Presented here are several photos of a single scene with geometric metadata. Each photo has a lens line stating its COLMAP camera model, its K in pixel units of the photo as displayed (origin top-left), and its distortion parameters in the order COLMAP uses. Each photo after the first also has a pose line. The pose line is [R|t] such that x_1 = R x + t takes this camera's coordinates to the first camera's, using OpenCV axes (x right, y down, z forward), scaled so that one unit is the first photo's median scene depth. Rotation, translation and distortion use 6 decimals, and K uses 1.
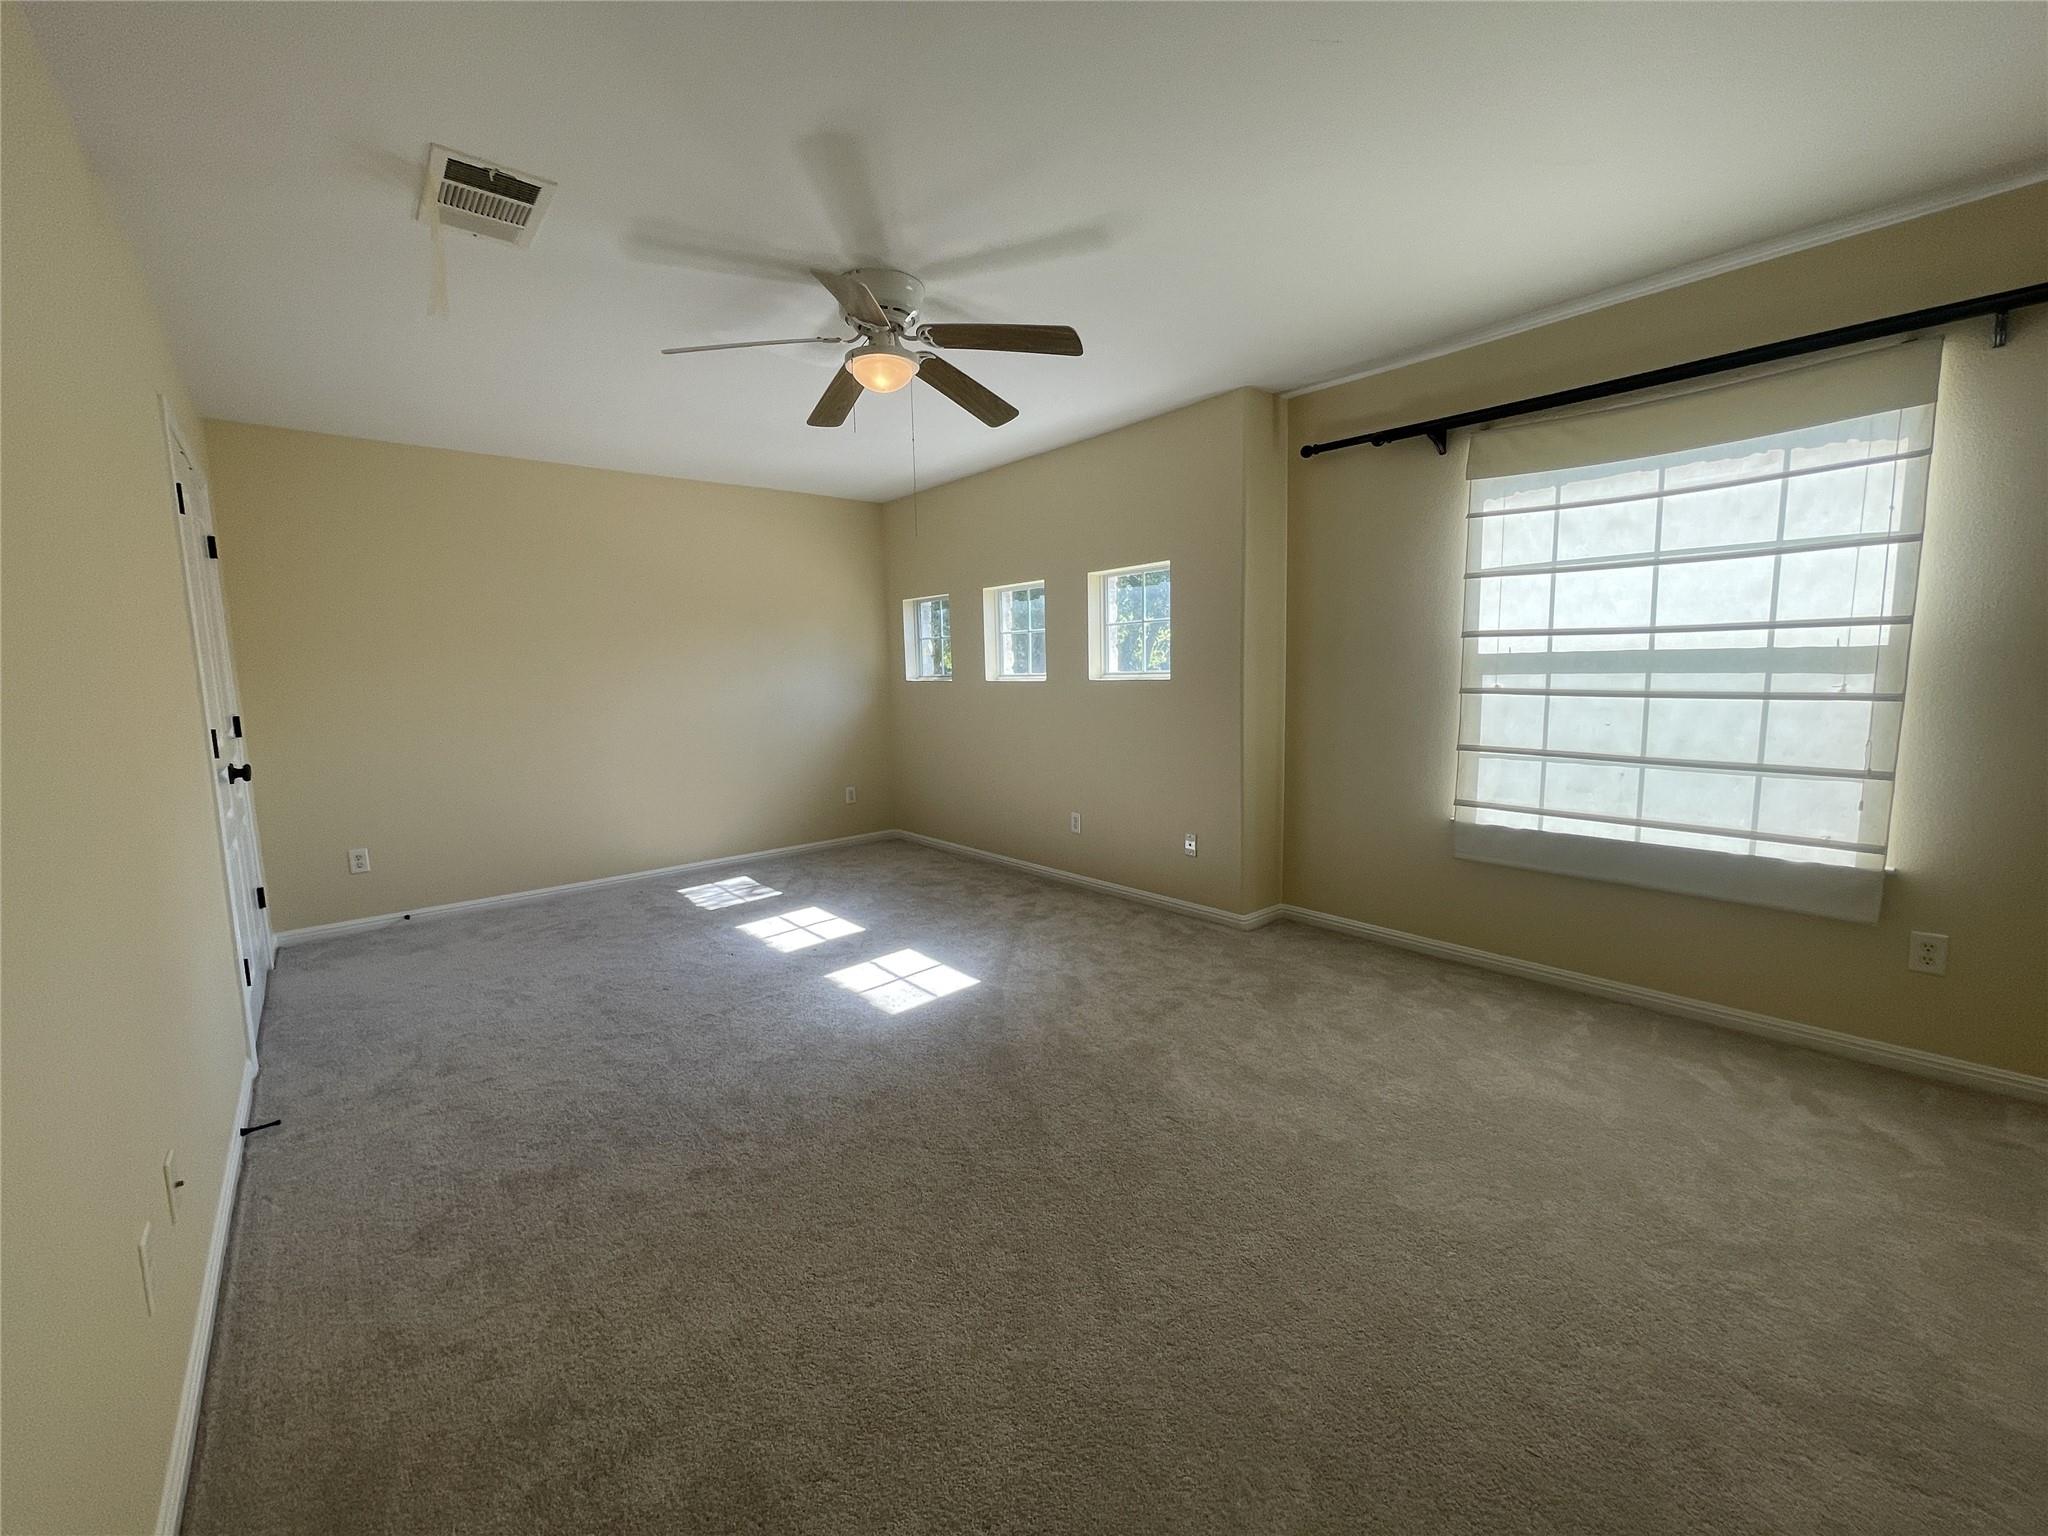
lens RADIAL K [[842.5, 0, 1024.0], [0, 842.5, 768.0], [0, 0, 1]] dist [0.009762, -0.000239]
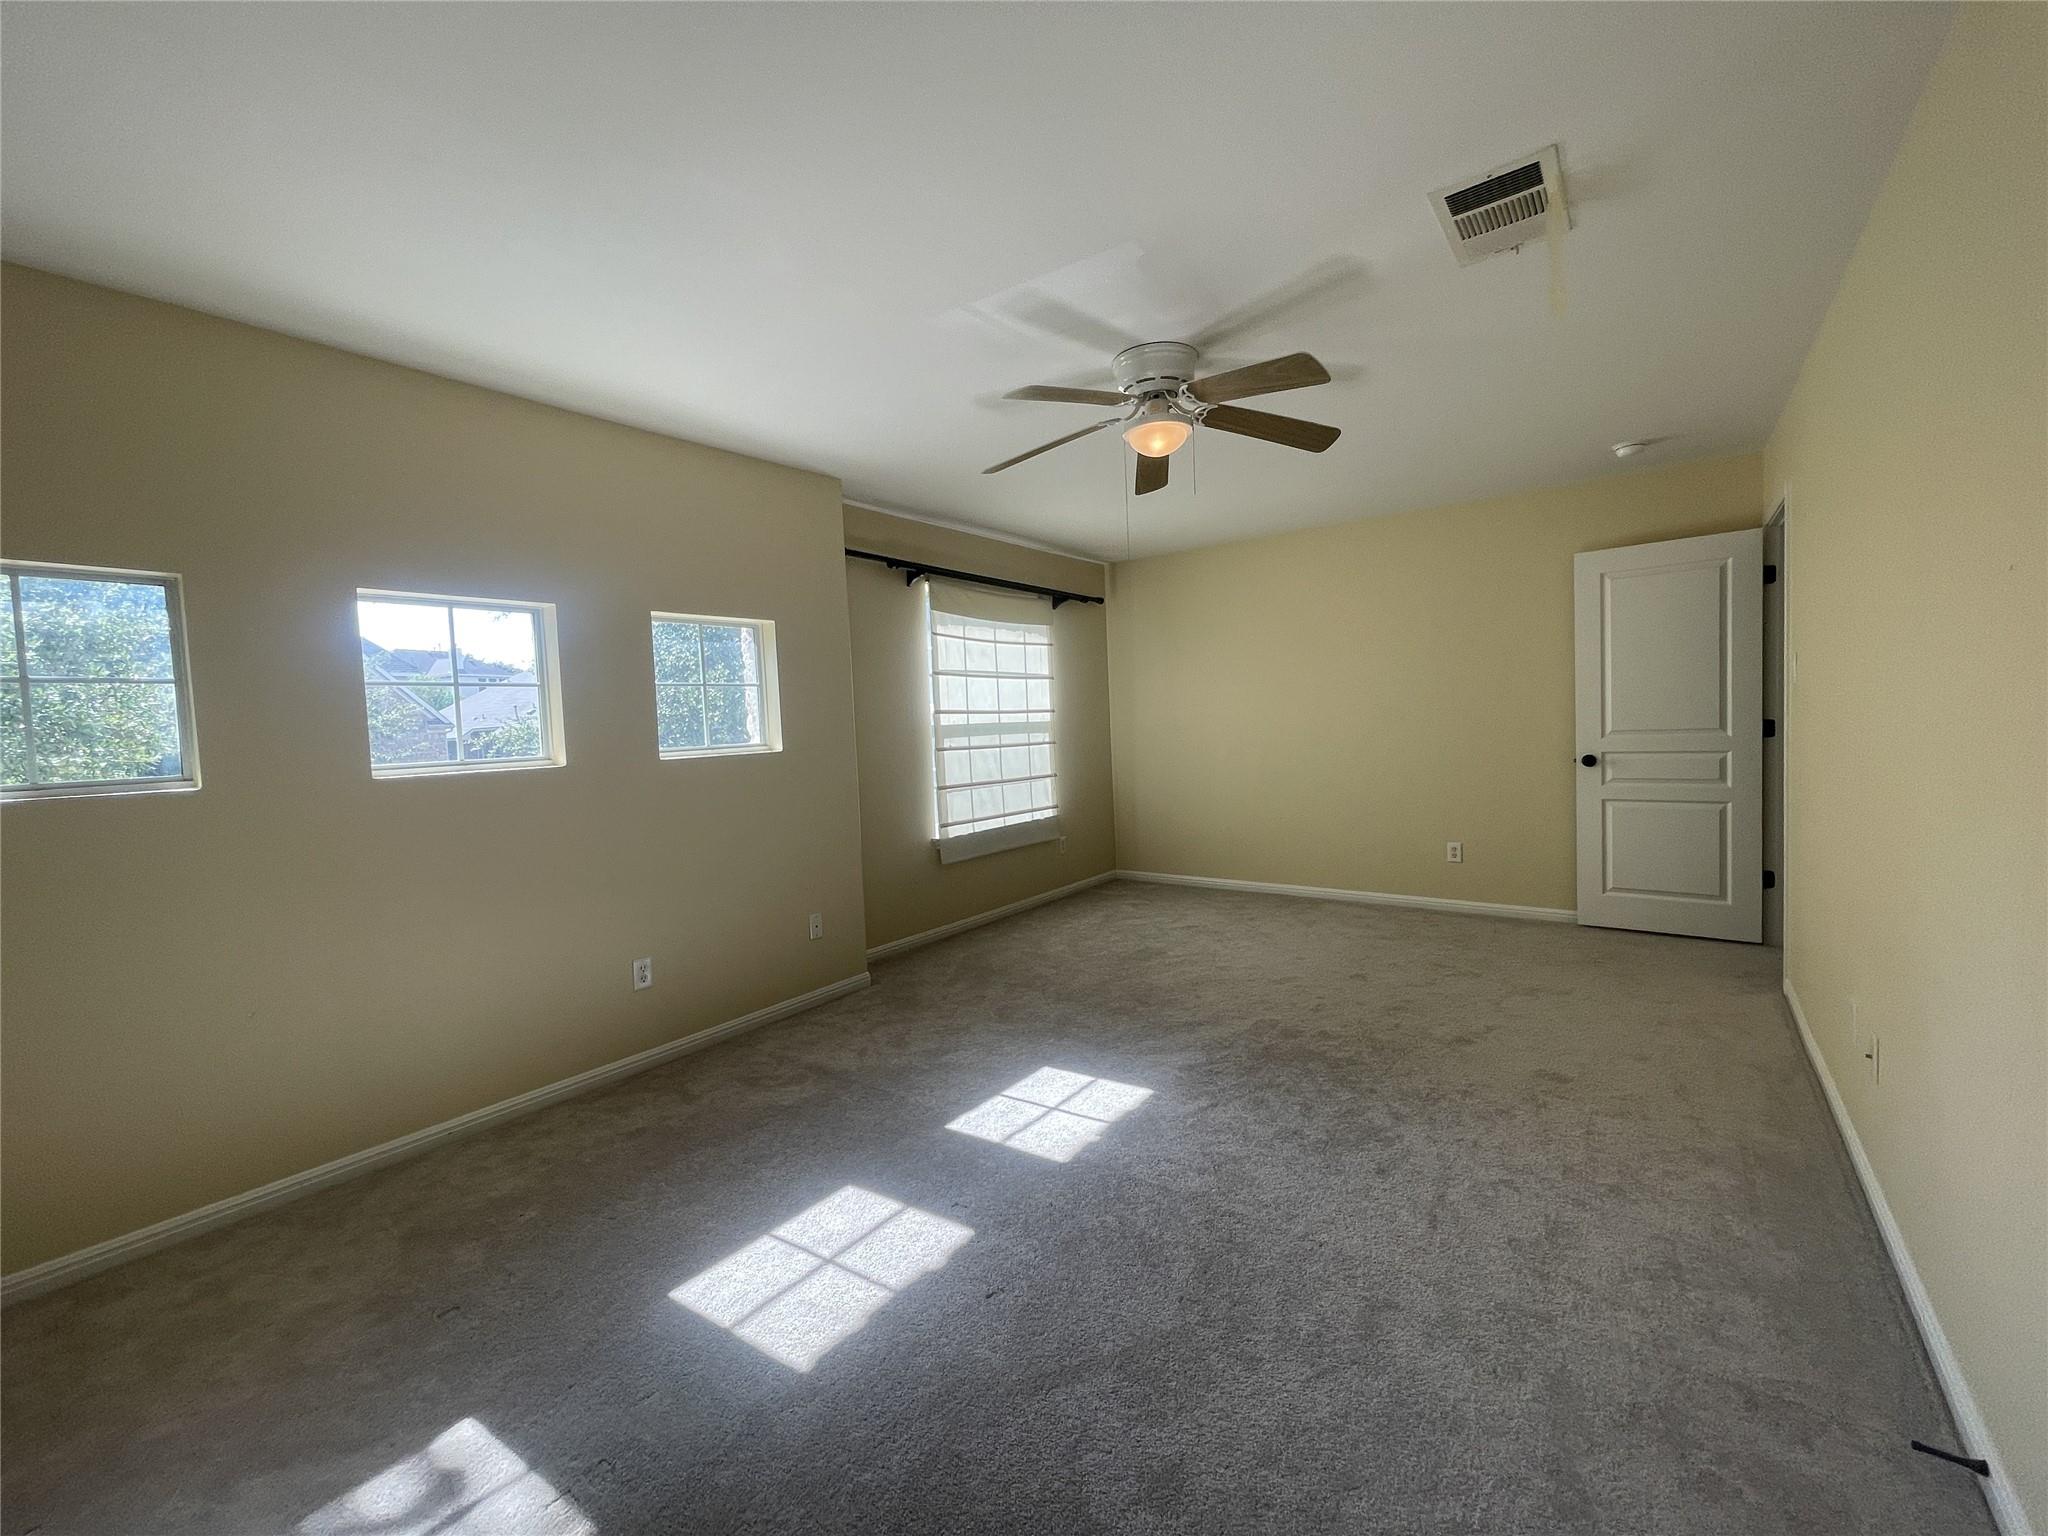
lens RADIAL K [[842.5, 0, 1024.0], [0, 842.5, 768.0], [0, 0, 1]] dist [0.009762, -0.000239]
pose [[-0.229686, -0.022508, 0.973005, -1.022190], [0.162518, 0.984809, 0.061144, -0.136292], [-0.959600, 0.172175, -0.222539, 1.290407]]
